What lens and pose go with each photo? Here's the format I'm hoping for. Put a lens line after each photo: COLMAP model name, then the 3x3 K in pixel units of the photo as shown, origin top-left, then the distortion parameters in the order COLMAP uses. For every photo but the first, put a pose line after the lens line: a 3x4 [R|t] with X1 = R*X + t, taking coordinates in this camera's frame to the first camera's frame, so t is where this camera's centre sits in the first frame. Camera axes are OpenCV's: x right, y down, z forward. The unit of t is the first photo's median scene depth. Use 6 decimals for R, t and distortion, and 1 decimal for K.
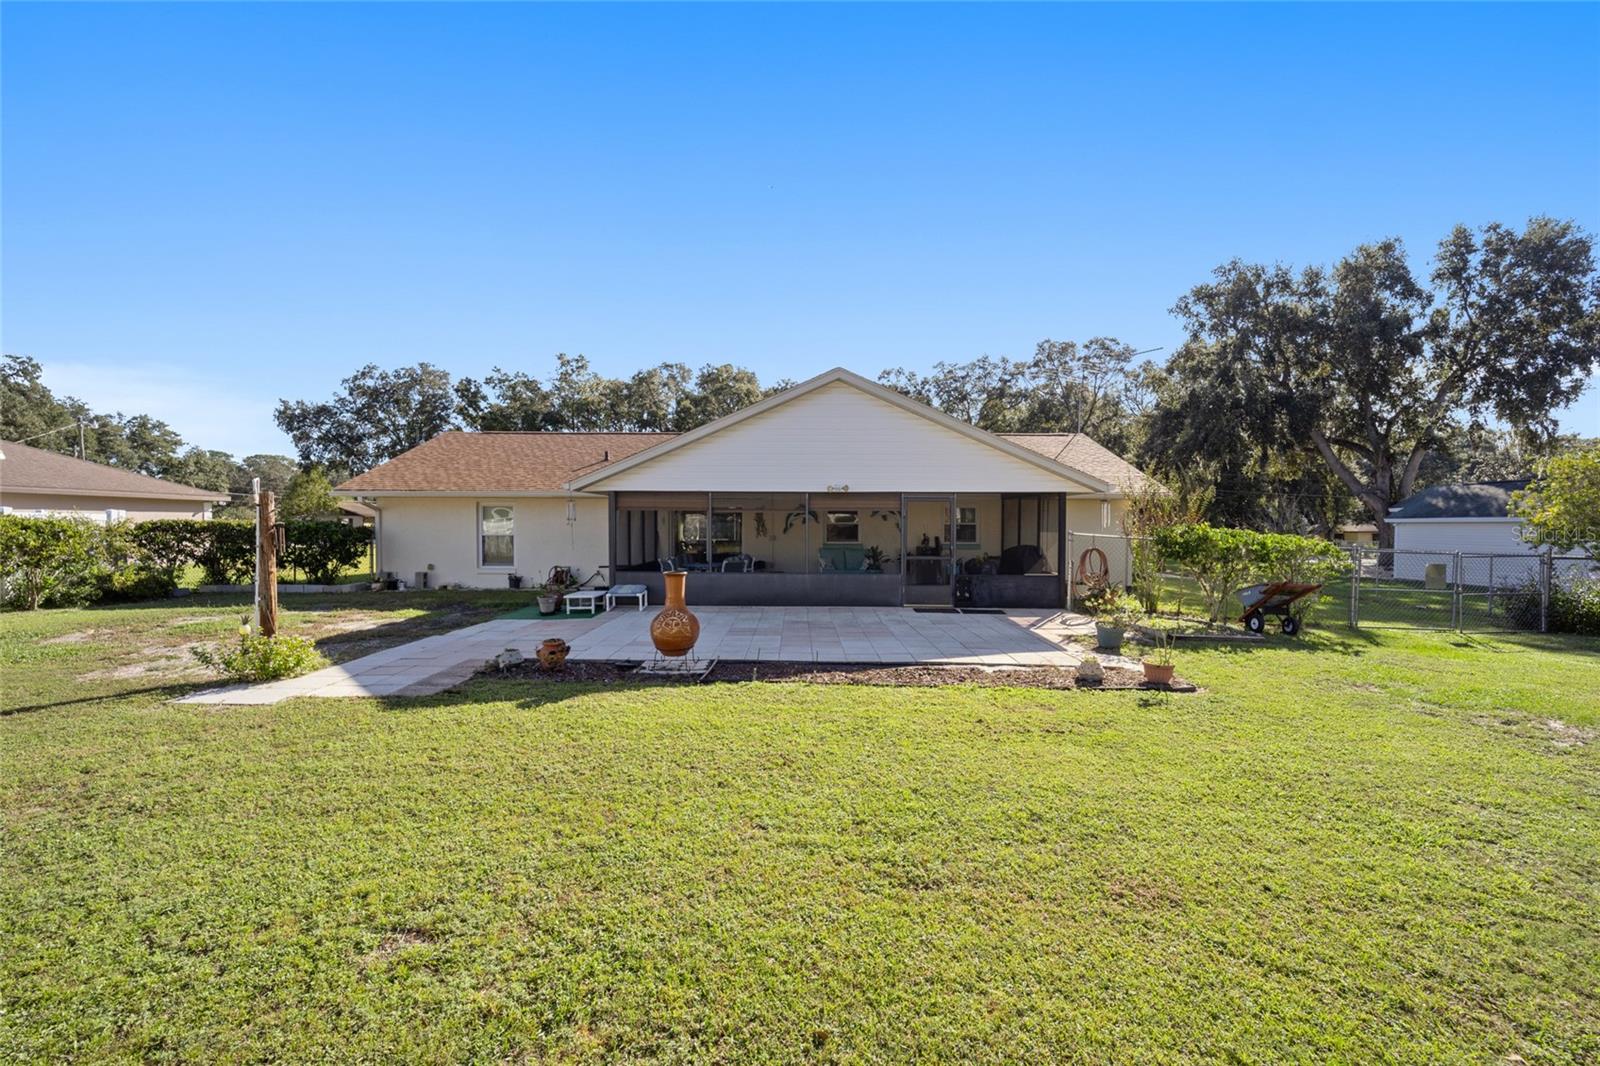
lens RADIAL K [[651.5, 0, 788.1], [0, 651.5, 536.0], [0, 0, 1]] dist [-0.001782, -0.001219]
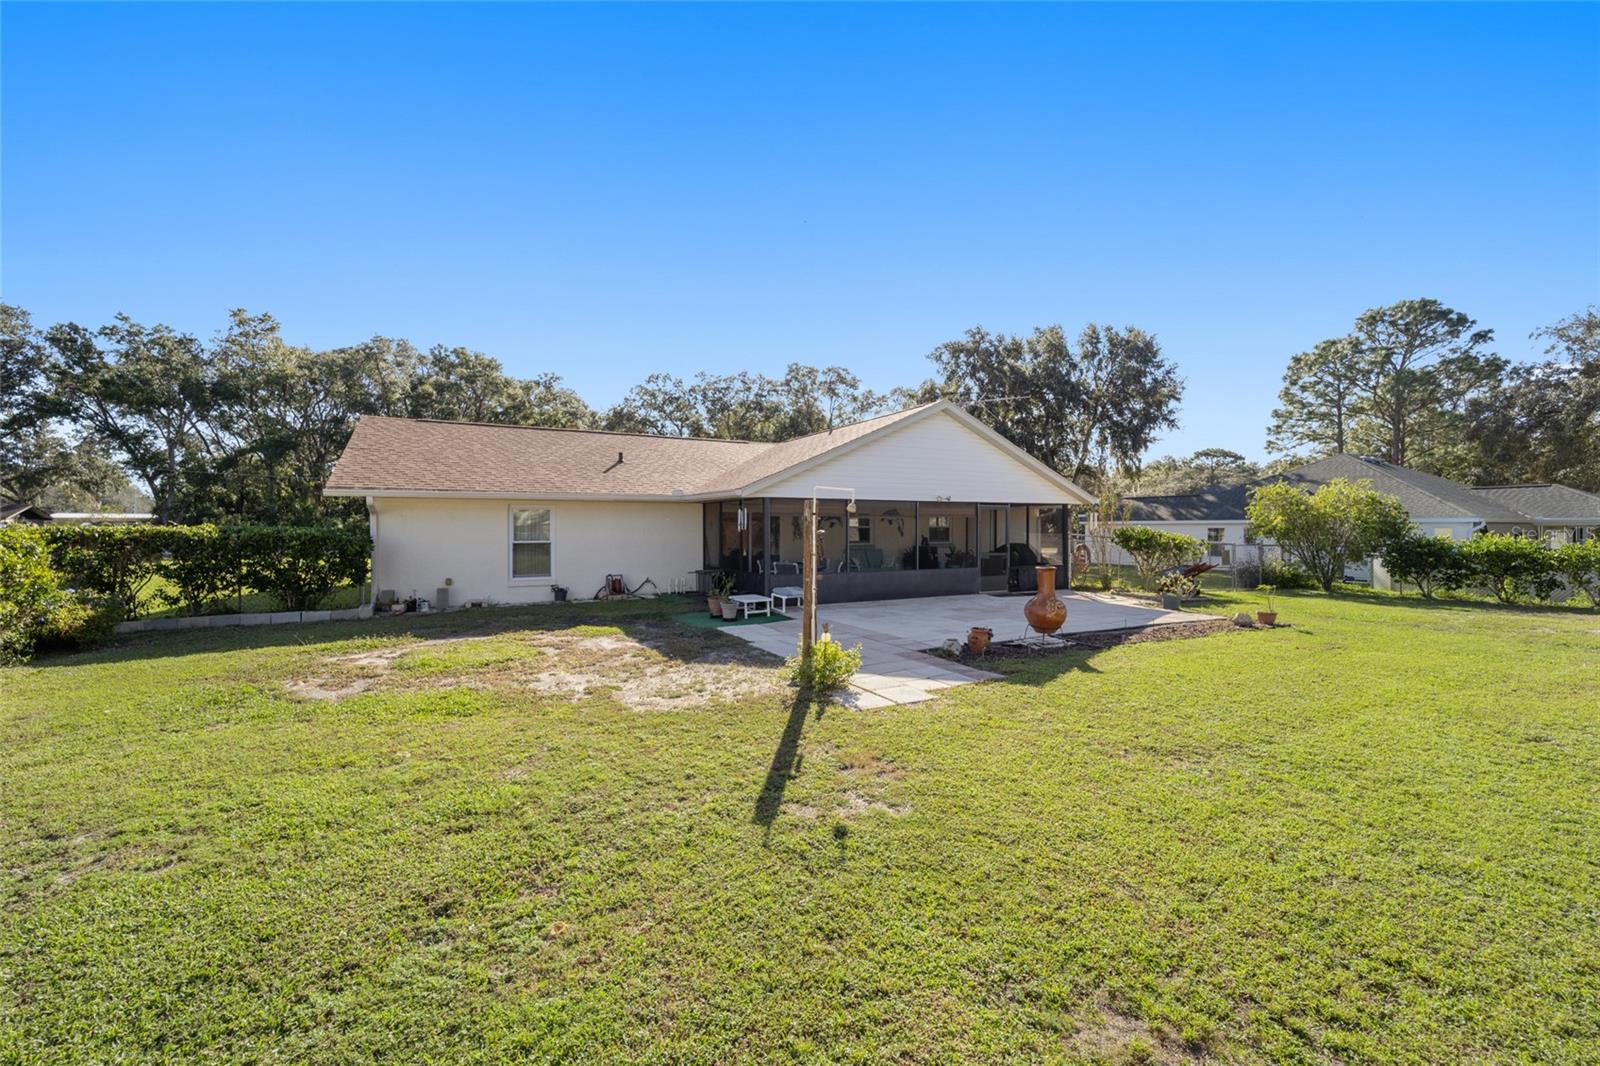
lens RADIAL K [[651.5, 0, 788.0], [0, 651.5, 526.6], [0, 0, 1]] dist [-0.001782, -0.001219]
pose [[0.880478, -0.004752, 0.474063, -0.536877], [0.013236, 0.999806, -0.014561, -0.005052], [-0.473902, 0.019096, 0.880371, 0.053163]]
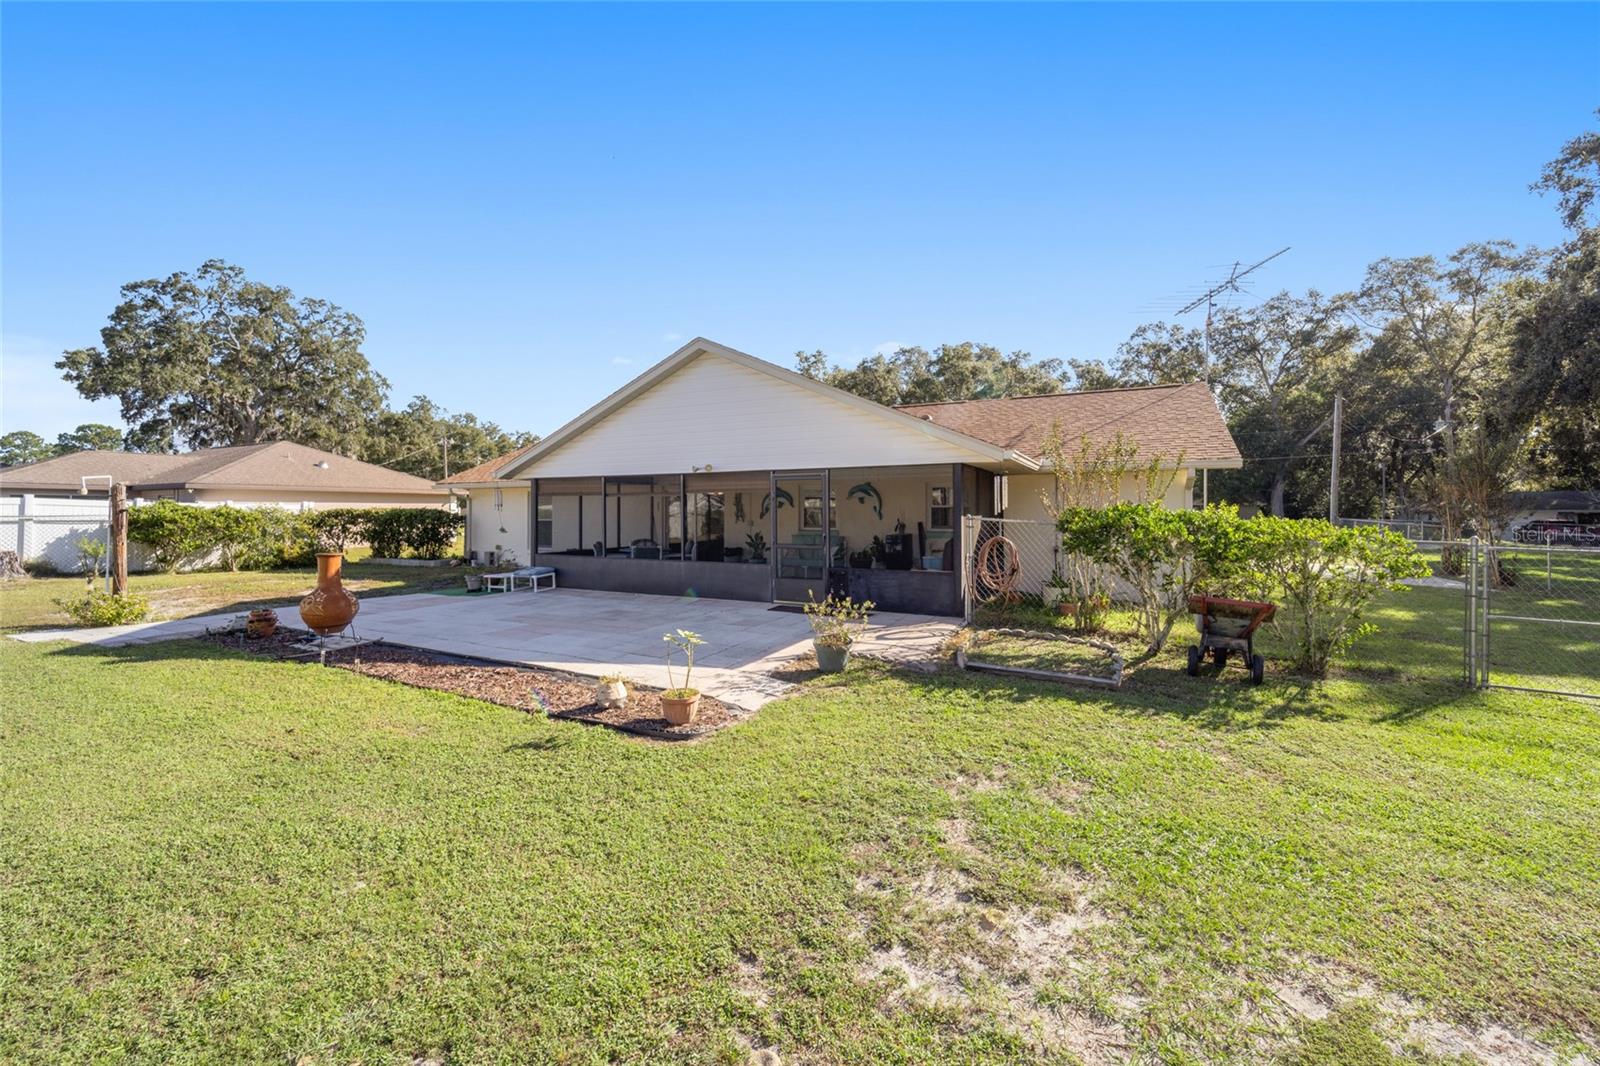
lens RADIAL K [[651.5, 0, 798.4], [0, 651.5, 506.4], [0, 0, 1]] dist [-0.001782, -0.001219]
pose [[0.898459, -0.009316, -0.438958, 0.430044], [-0.001576, 0.999700, -0.024442, 0.001572], [0.439054, 0.022652, 0.898175, 0.172574]]
